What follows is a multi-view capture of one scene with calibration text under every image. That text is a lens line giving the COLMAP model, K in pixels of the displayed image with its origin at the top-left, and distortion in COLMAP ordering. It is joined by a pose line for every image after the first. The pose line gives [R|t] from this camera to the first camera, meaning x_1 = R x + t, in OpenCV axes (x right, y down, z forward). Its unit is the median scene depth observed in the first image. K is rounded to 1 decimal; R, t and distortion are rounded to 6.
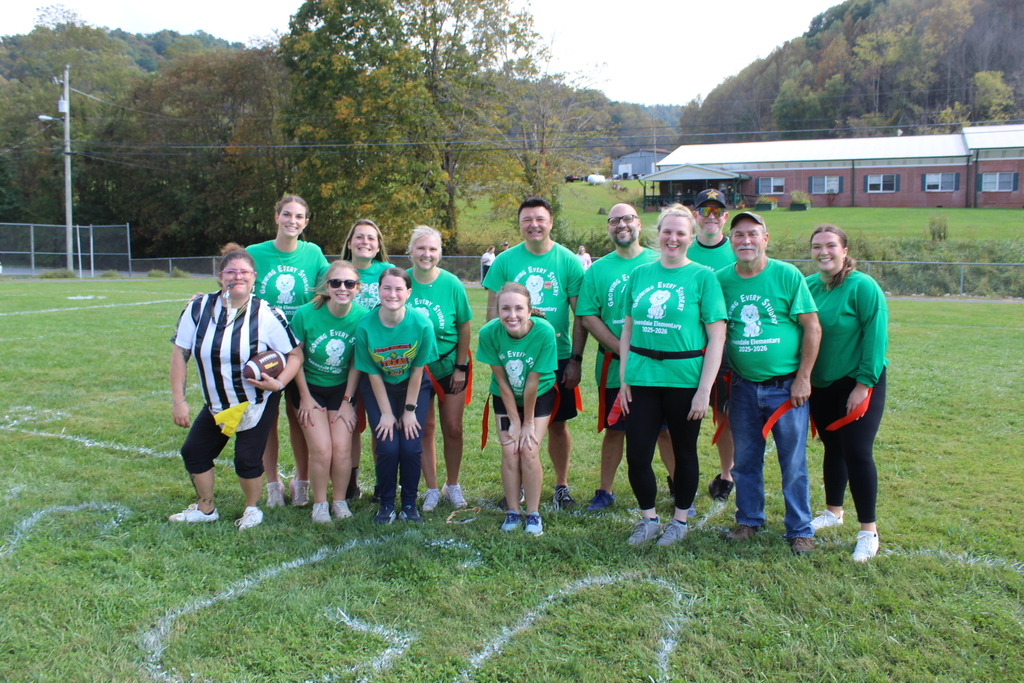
lens RADIAL K [[860.8, 0, 512.0], [0, 860.8, 341.5], [0, 0, 1]] dist [-0.180355, 0.172253]
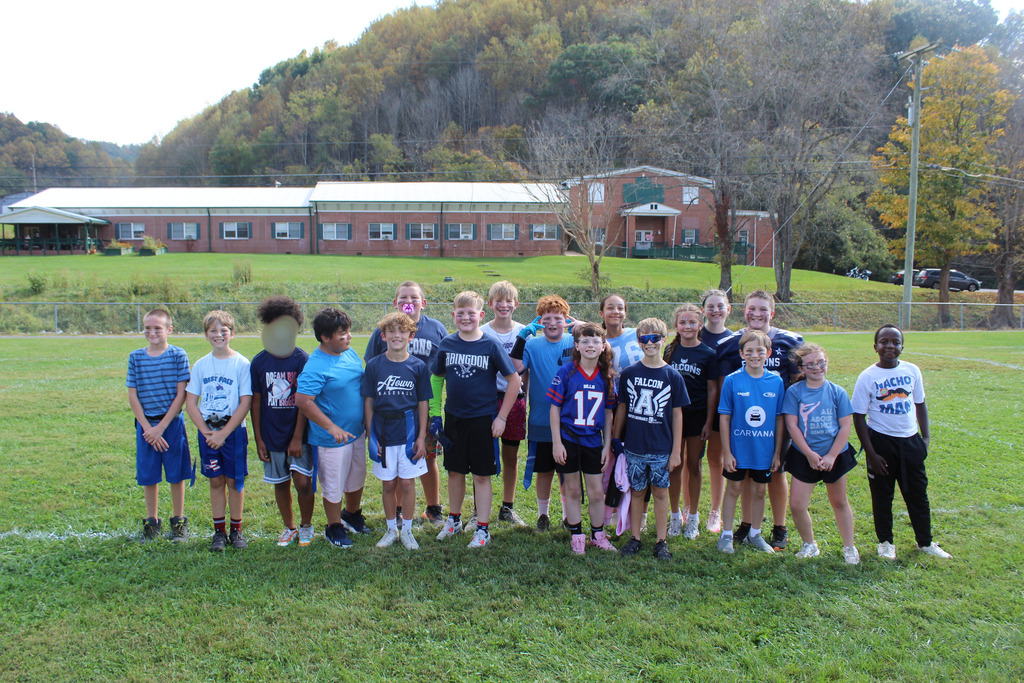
lens RADIAL K [[860.7, 0, 512.0], [0, 860.7, 341.5], [0, 0, 1]] dist [-0.157075, 0.133063]
pose [[0.838302, -0.025919, 0.544589, 0.140147], [0.055268, 0.997764, -0.037589, 0.009802], [-0.542397, 0.061610, 0.837860, -0.076533]]
